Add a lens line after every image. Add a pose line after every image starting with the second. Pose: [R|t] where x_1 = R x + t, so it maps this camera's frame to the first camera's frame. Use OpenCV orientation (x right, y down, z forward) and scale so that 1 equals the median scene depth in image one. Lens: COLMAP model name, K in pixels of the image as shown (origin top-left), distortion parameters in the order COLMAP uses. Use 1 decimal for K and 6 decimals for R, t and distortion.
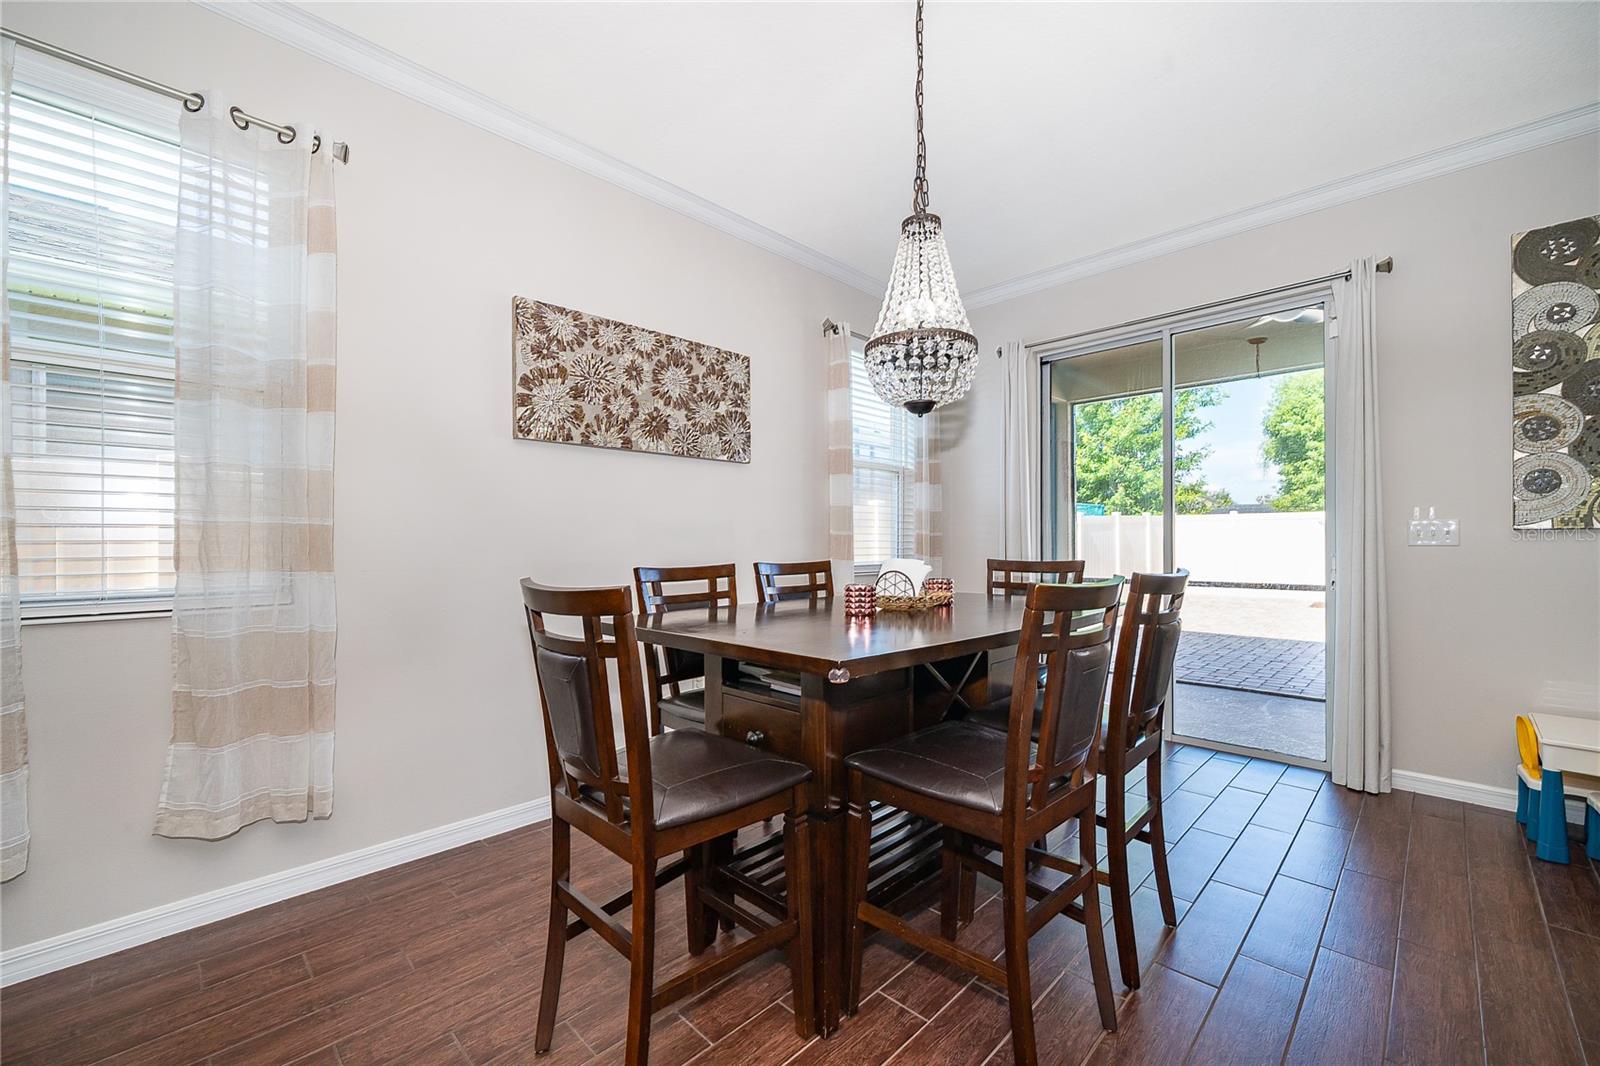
lens RADIAL K [[644.7, 0, 797.0], [0, 644.7, 542.3], [0, 0, 1]] dist [-0.001960, 0.000062]
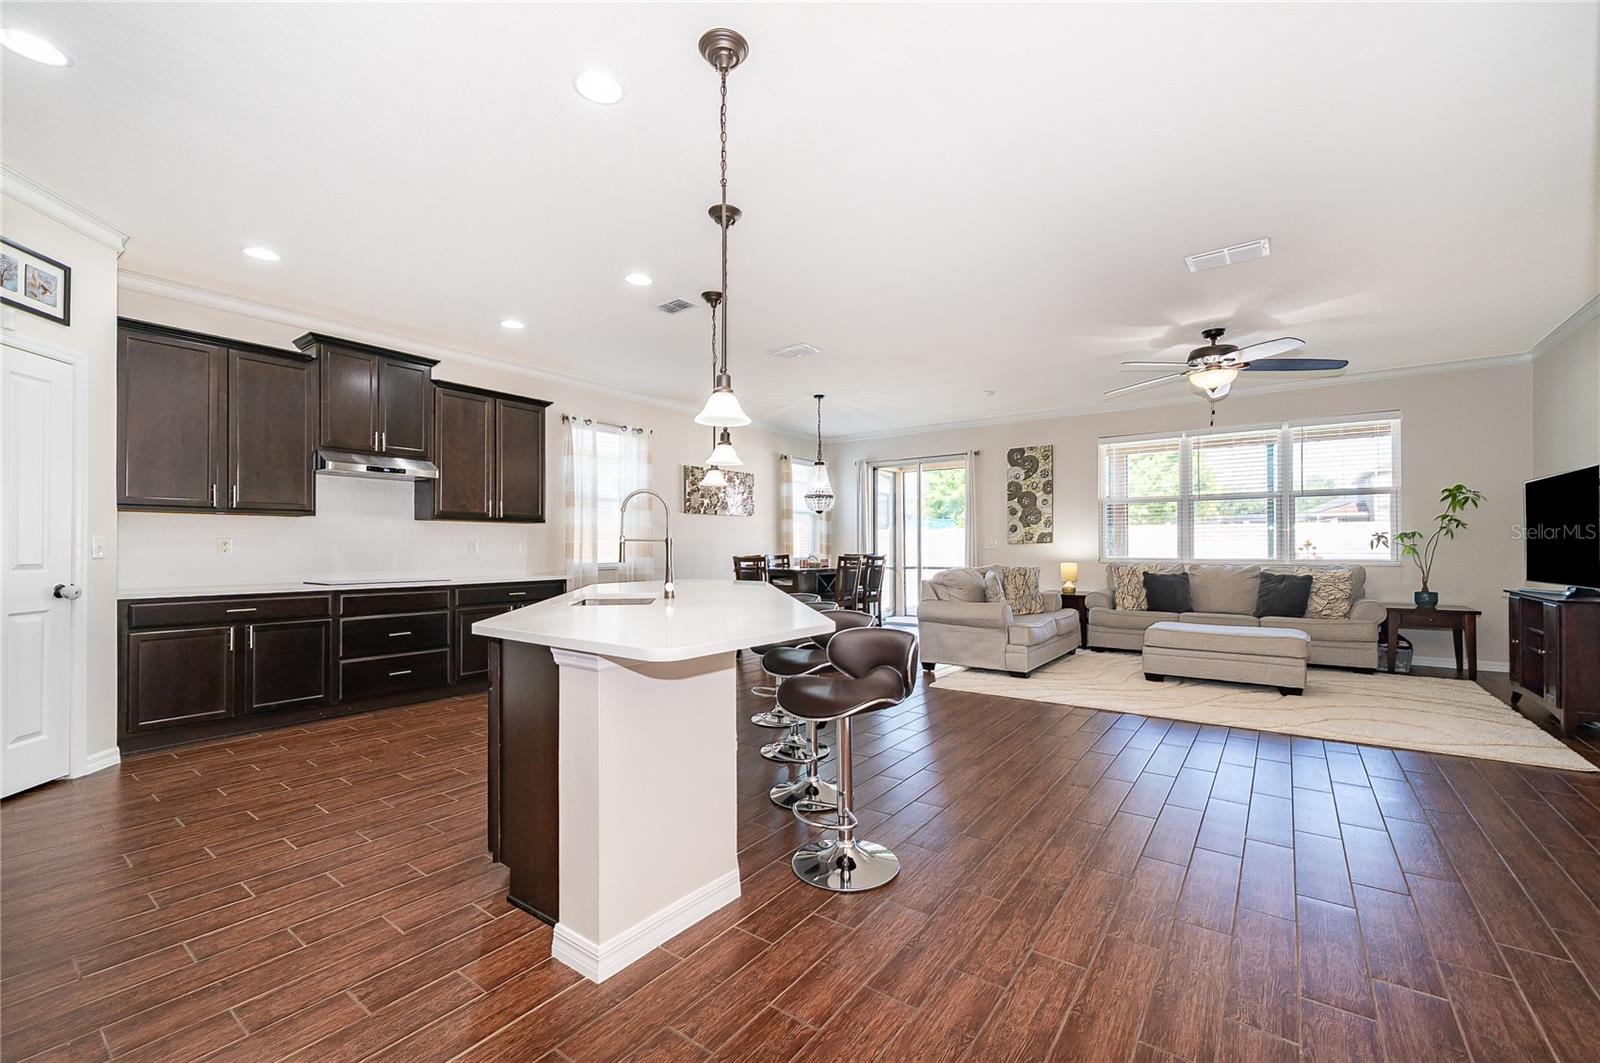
lens RADIAL K [[656.1, 0, 807.3], [0, 656.1, 544.2], [0, 0, 1]] dist [-0.001144, -0.000237]
pose [[0.987608, -0.000121, 0.156939, -0.327695], [0.000686, 0.999993, -0.003544, -0.006526], [-0.156937, 0.003608, 0.987602, -1.892450]]
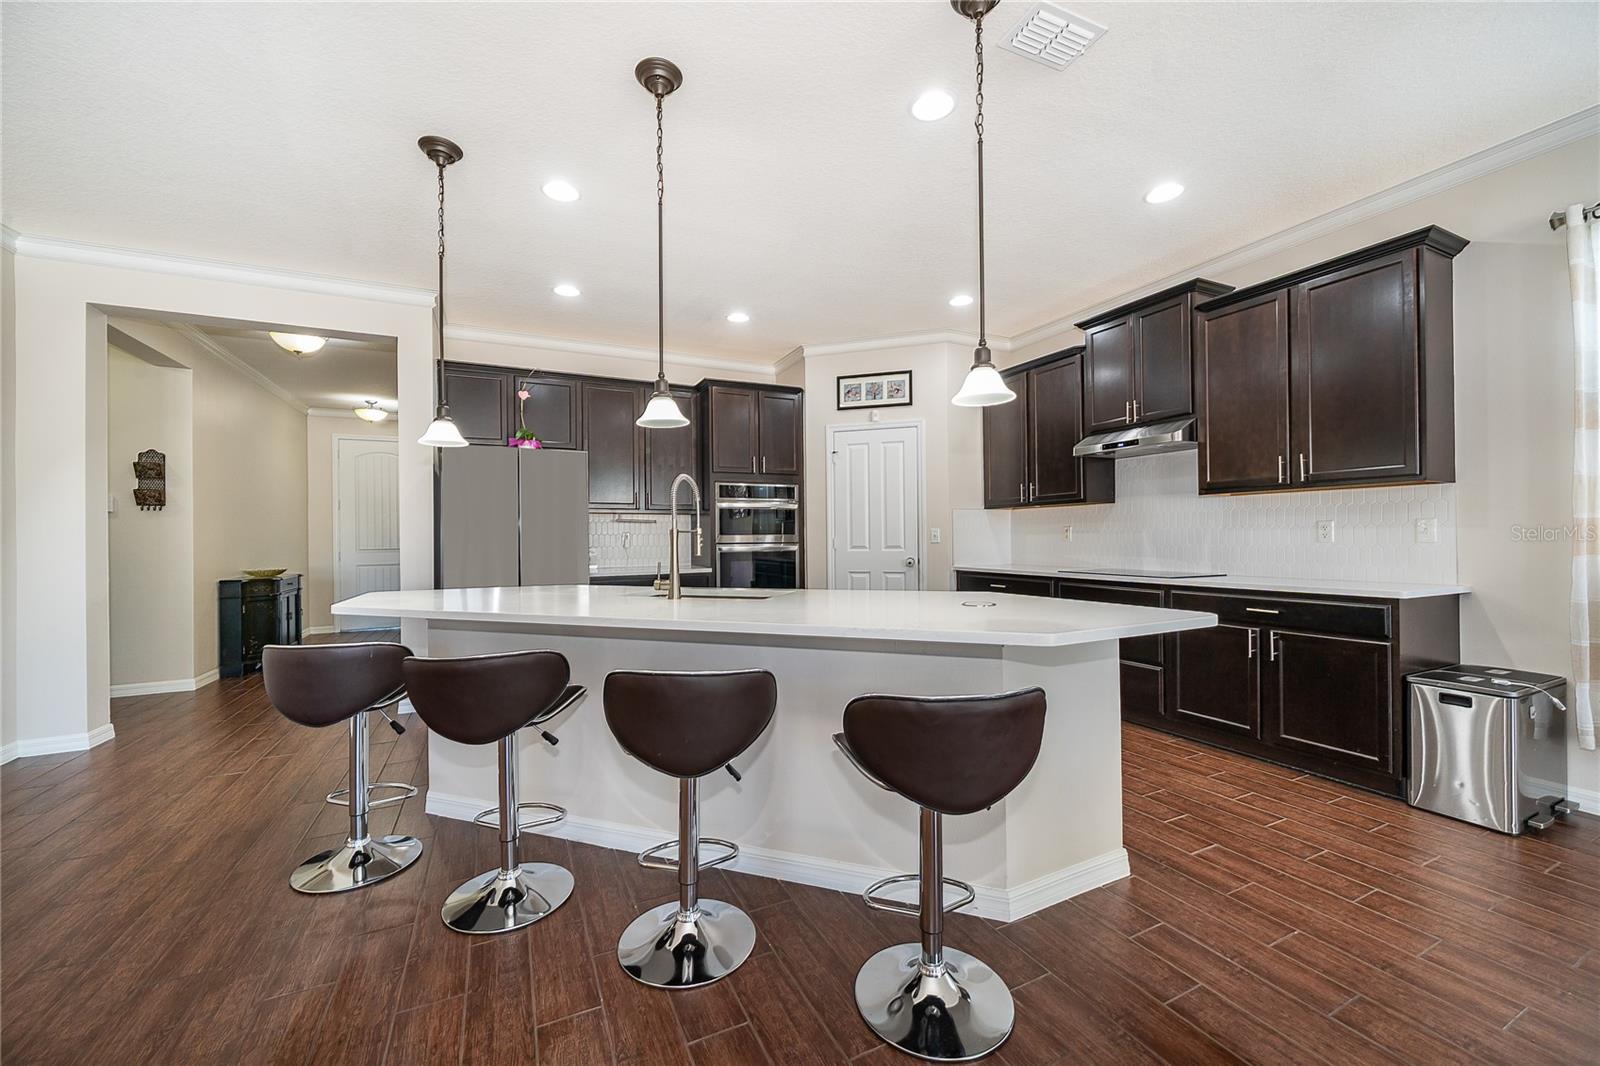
lens RADIAL K [[612.4, 0, 798.0], [0, 612.4, 536.4], [0, 0, 1]] dist [-0.004038, -0.000244]
pose [[-0.331433, 0.003226, -0.943473, 0.400264], [0.011847, 0.999930, -0.000743, -0.007066], [0.943404, -0.011424, -0.331448, -0.278063]]
